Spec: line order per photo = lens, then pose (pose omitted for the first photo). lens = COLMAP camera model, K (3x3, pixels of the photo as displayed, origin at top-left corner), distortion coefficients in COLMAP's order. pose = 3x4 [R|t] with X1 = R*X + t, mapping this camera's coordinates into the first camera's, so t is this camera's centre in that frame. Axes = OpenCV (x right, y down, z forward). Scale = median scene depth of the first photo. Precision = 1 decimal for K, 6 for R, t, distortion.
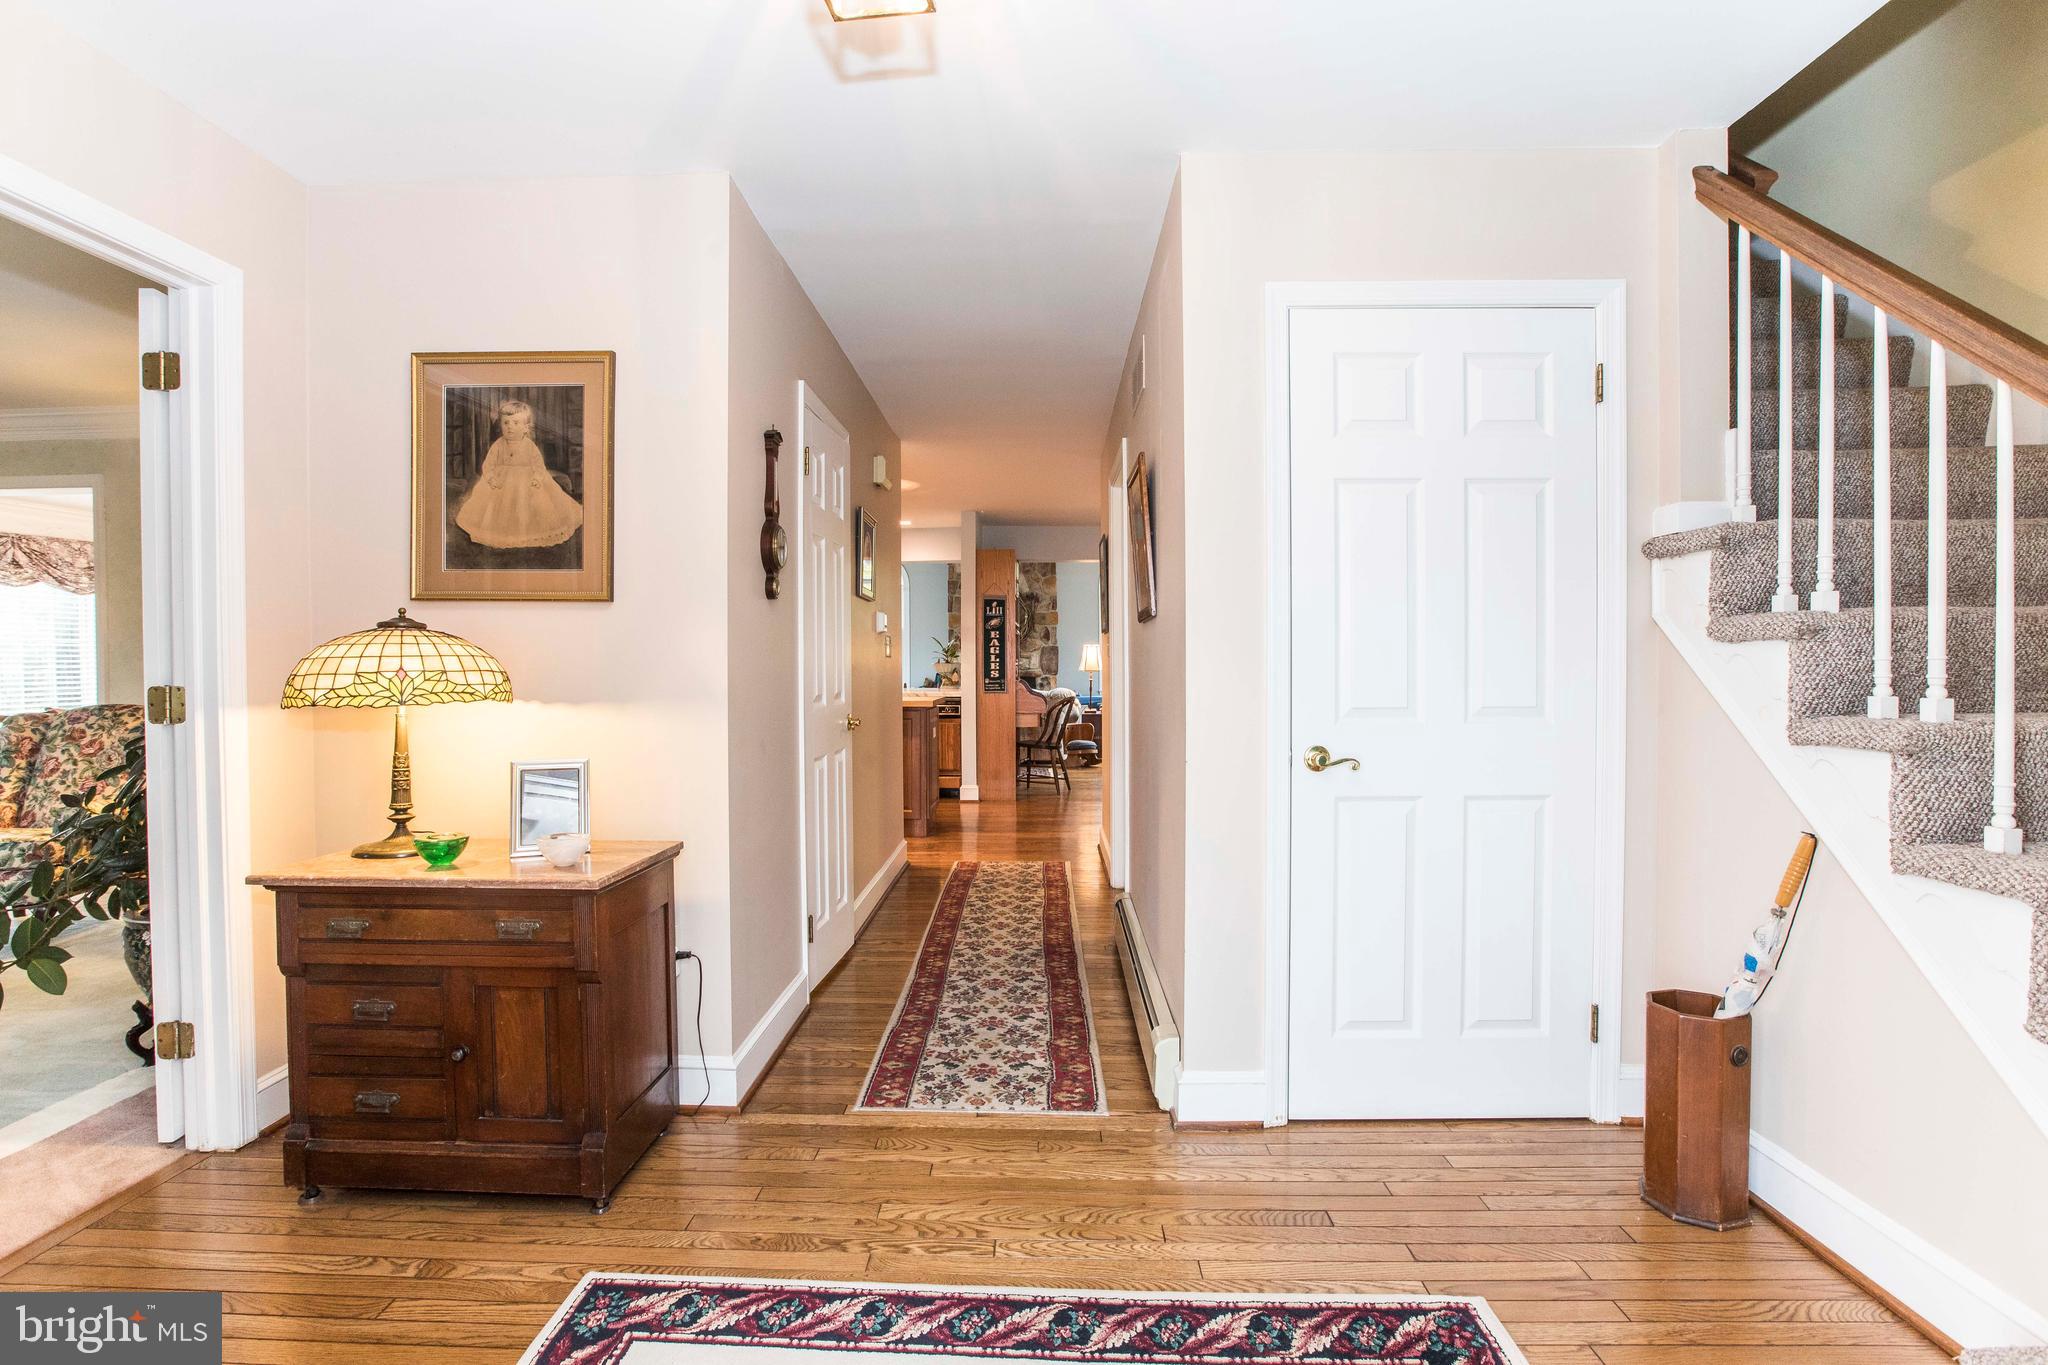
lens RADIAL K [[937.6, 0, 1016.1], [0, 937.6, 681.8], [0, 0, 1]] dist [-0.057524, 0.019238]
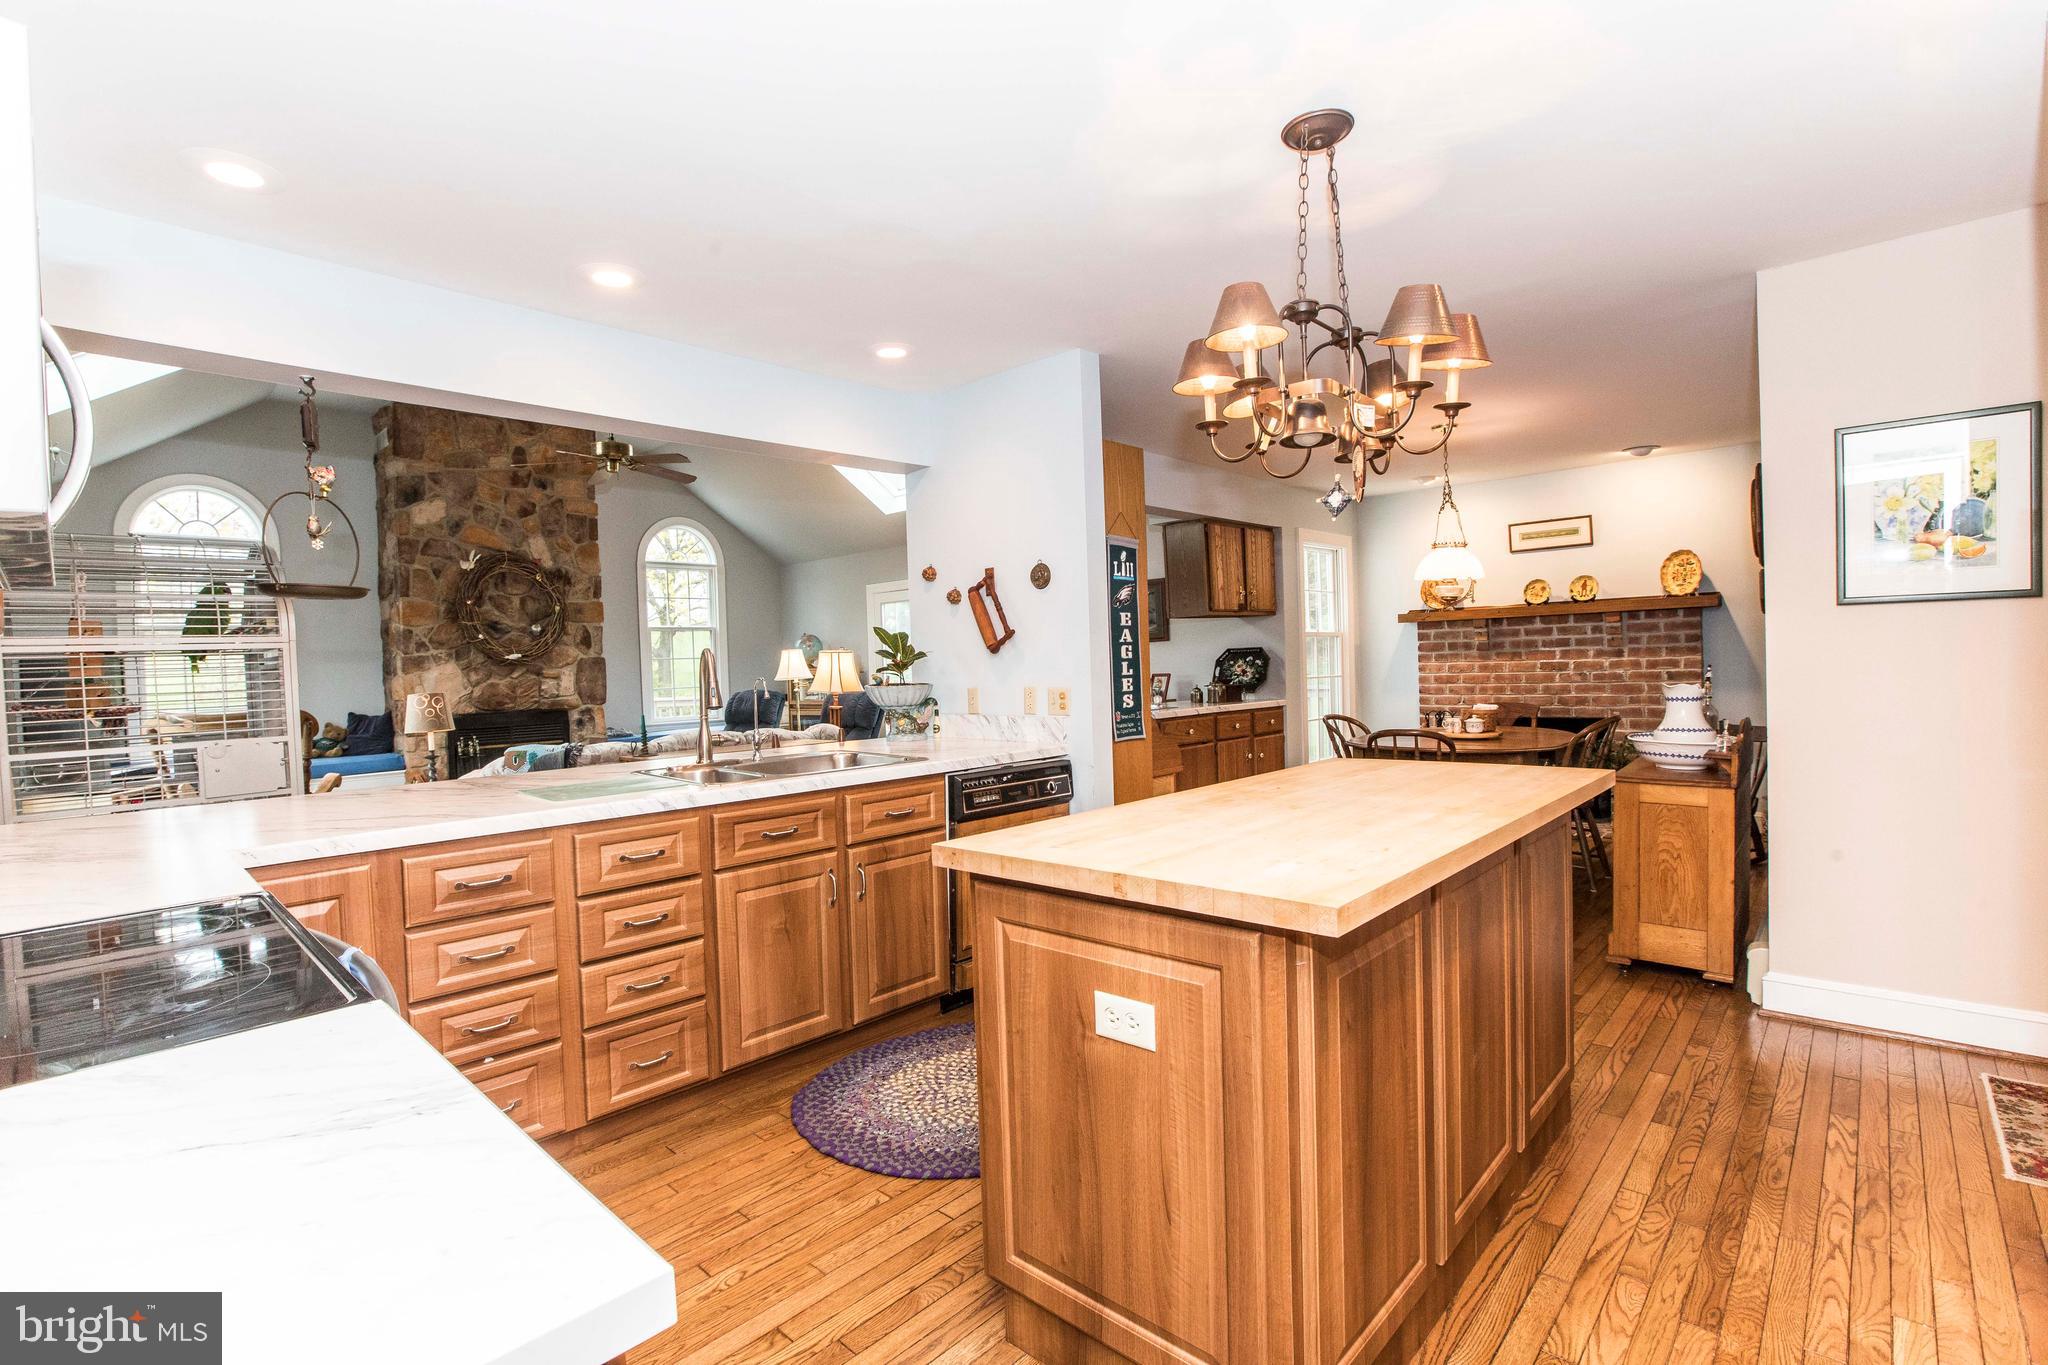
lens RADIAL K [[937.6, 0, 1016.1], [0, 937.6, 681.8], [0, 0, 1]] dist [-0.057524, 0.019238]
pose [[0.666071, -0.032275, 0.745190, -1.244709], [0.044232, 0.999014, 0.003733, -0.066799], [-0.744576, 0.030475, 0.666842, 2.162770]]
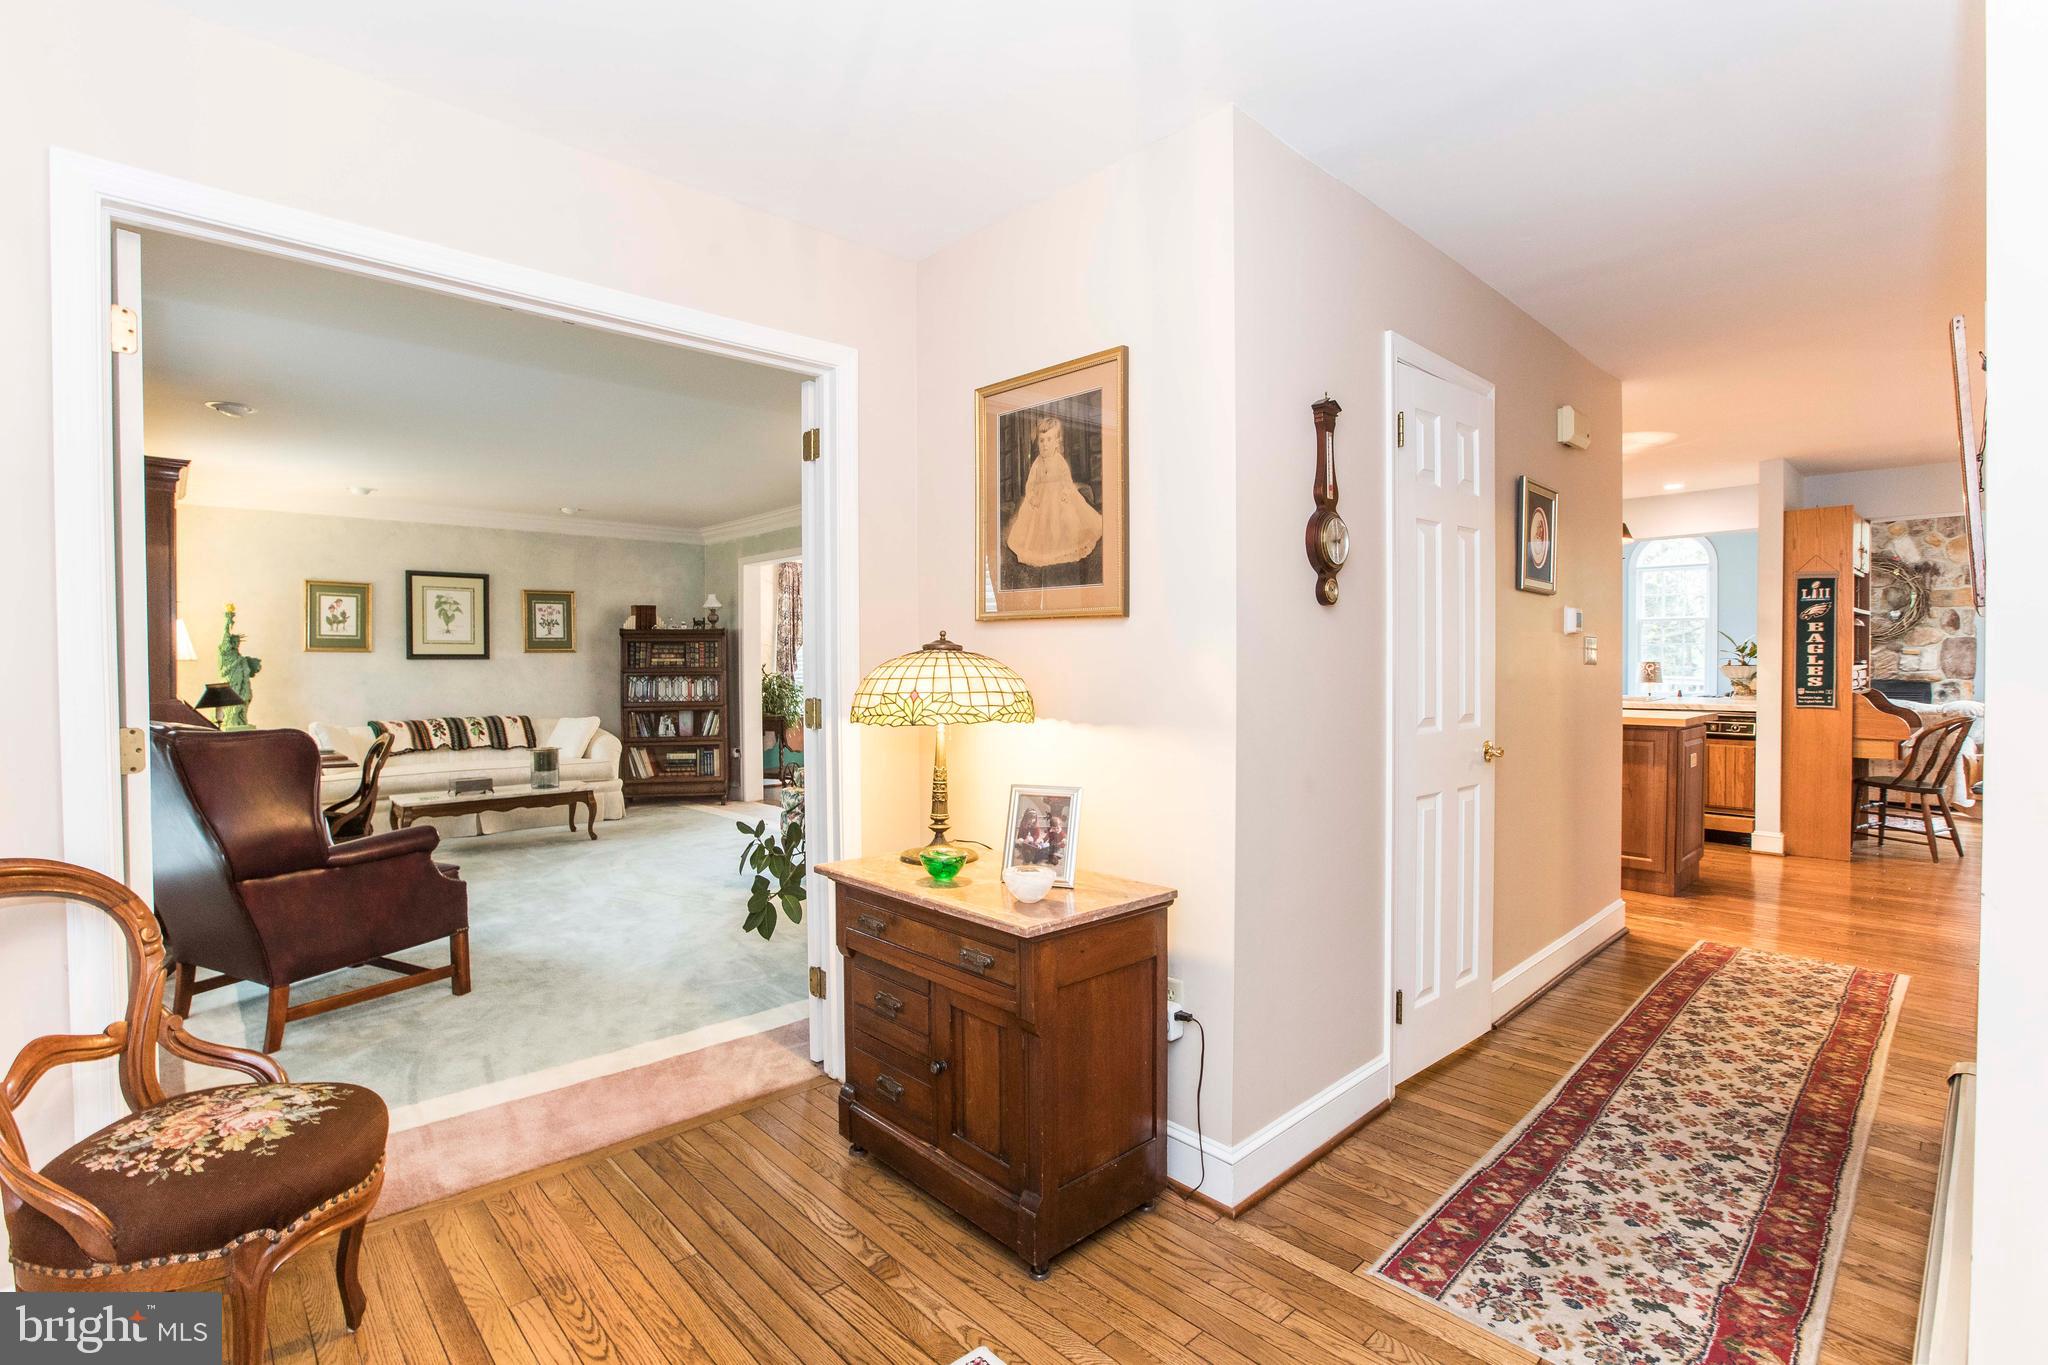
lens RADIAL K [[937.6, 0, 1016.1], [0, 937.6, 681.8], [0, 0, 1]] dist [-0.057524, 0.019238]
pose [[0.700135, 0.014815, -0.713857, 0.135417], [-0.010515, 0.999890, 0.010439, -0.026651], [0.713933, 0.000197, 0.700214, 0.234606]]
